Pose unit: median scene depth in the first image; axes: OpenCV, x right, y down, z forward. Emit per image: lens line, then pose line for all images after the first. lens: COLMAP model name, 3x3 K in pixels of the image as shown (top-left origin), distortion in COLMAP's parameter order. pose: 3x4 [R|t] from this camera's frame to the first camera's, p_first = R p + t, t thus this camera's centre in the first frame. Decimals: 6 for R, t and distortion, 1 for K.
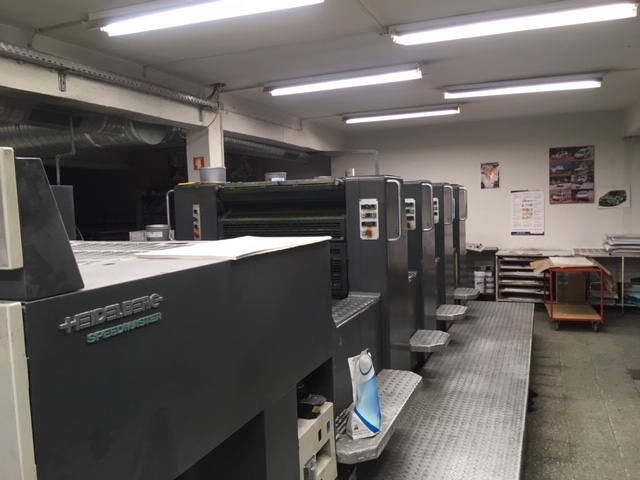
lens RADIAL K [[545.0, 0, 319.9], [0, 545.0, 238.1], [0, 0, 1]] dist [0.042604, -0.055557]
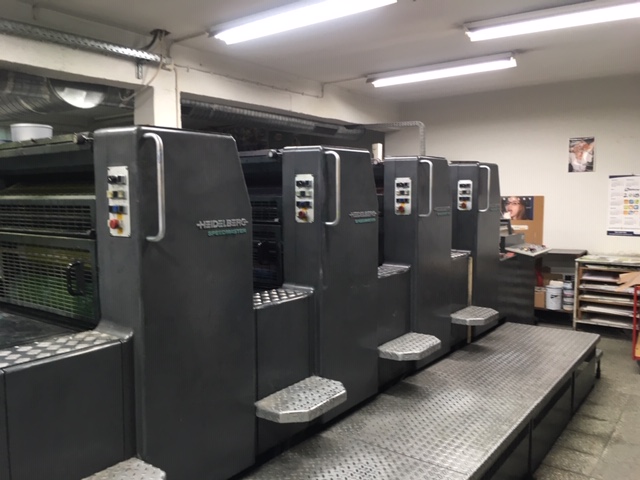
lens RADIAL K [[545.0, 0, 320.7], [0, 545.0, 244.4], [0, 0, 1]] dist [0.042604, -0.055557]
pose [[0.966474, 0.045928, -0.252622, 0.174724], [-0.037353, 0.998555, 0.038638, -0.007576], [0.254031, -0.027906, 0.966793, 0.189541]]
